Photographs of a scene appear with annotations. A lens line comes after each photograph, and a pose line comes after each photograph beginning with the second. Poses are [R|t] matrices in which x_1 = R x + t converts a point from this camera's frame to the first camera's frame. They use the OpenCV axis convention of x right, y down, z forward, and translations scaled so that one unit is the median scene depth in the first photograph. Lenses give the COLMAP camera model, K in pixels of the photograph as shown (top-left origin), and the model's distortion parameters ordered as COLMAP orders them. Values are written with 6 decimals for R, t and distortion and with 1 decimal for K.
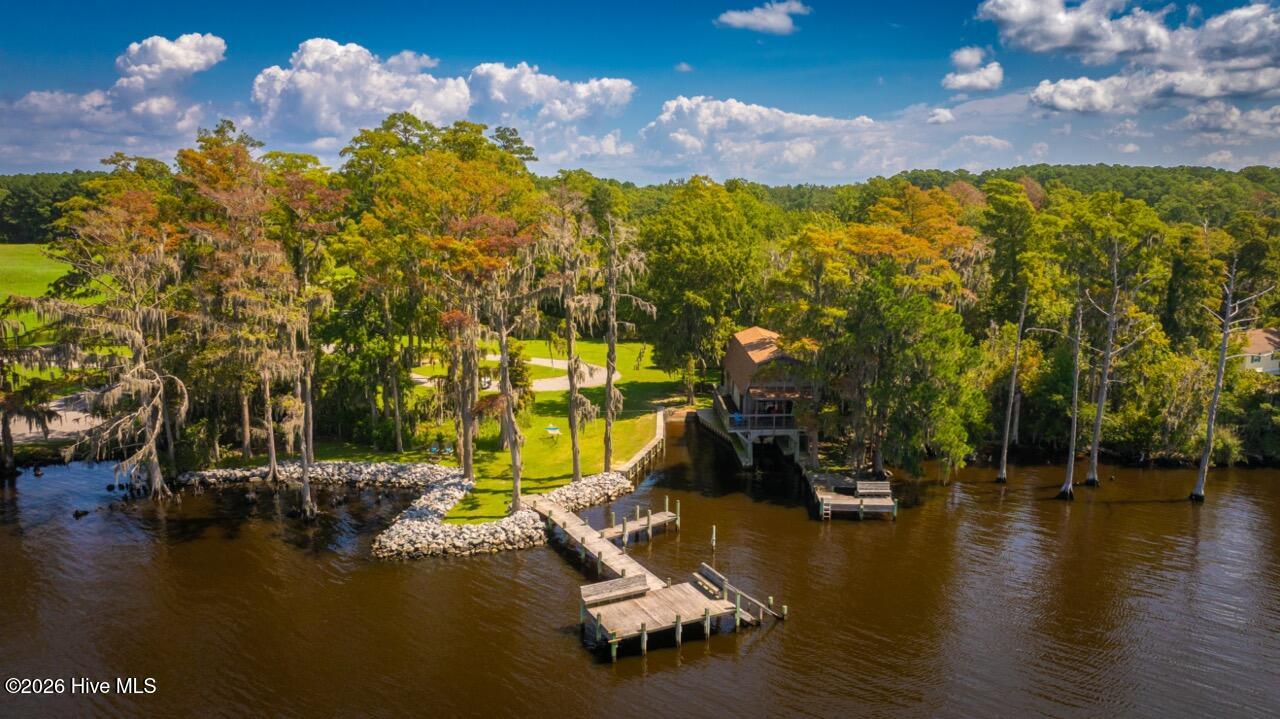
lens RADIAL K [[897.9, 0, 640.0], [0, 897.9, 359.5], [0, 0, 1]] dist [-0.016247, -0.003567]
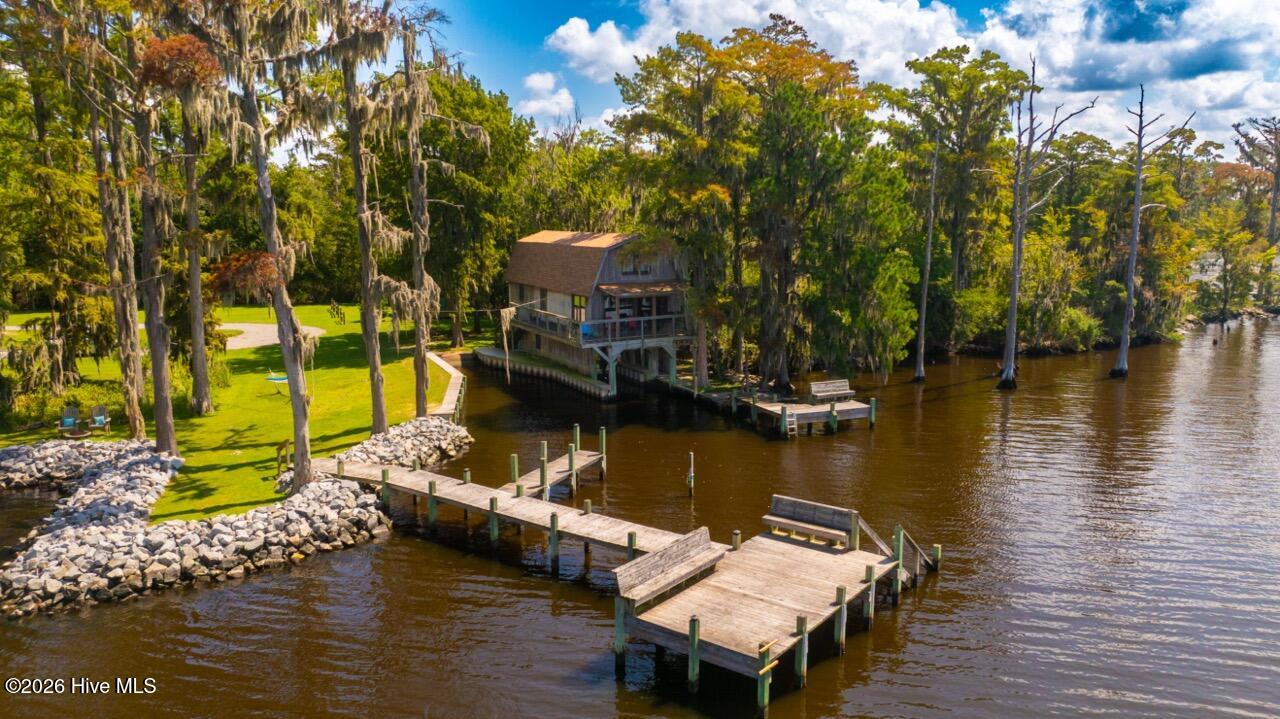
lens RADIAL K [[903.2, 0, 640.0], [0, 903.2, 359.5], [0, 0, 1]] dist [-0.049167, 0.055107]
pose [[0.901012, -0.073172, 0.427578, -0.179538], [0.083716, 0.996472, -0.005883, 0.116275], [-0.425639, 0.041096, 0.903959, 0.446701]]
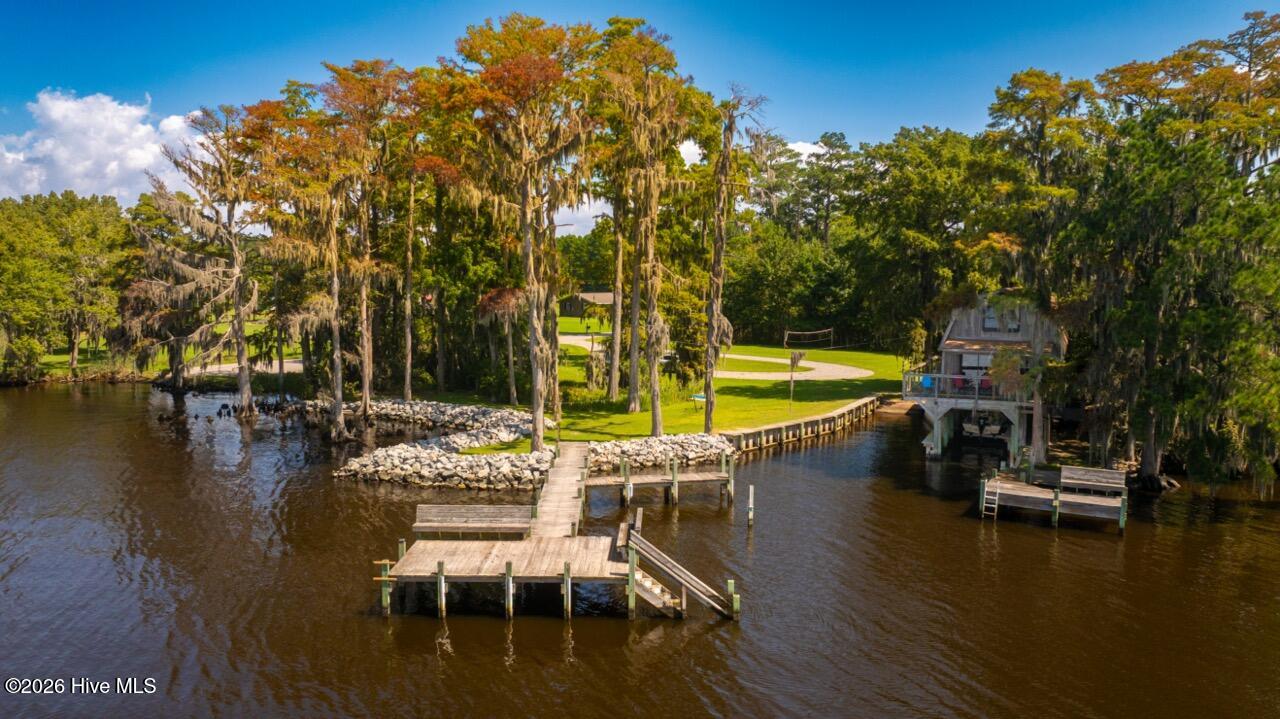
lens RADIAL K [[897.9, 0, 640.0], [0, 897.9, 359.5], [0, 0, 1]] dist [-0.016247, -0.003567]
pose [[0.888821, 0.042734, -0.456258, 0.271462], [-0.085767, 0.993562, -0.074021, 0.140332], [0.450157, 0.104923, 0.886764, 0.377465]]
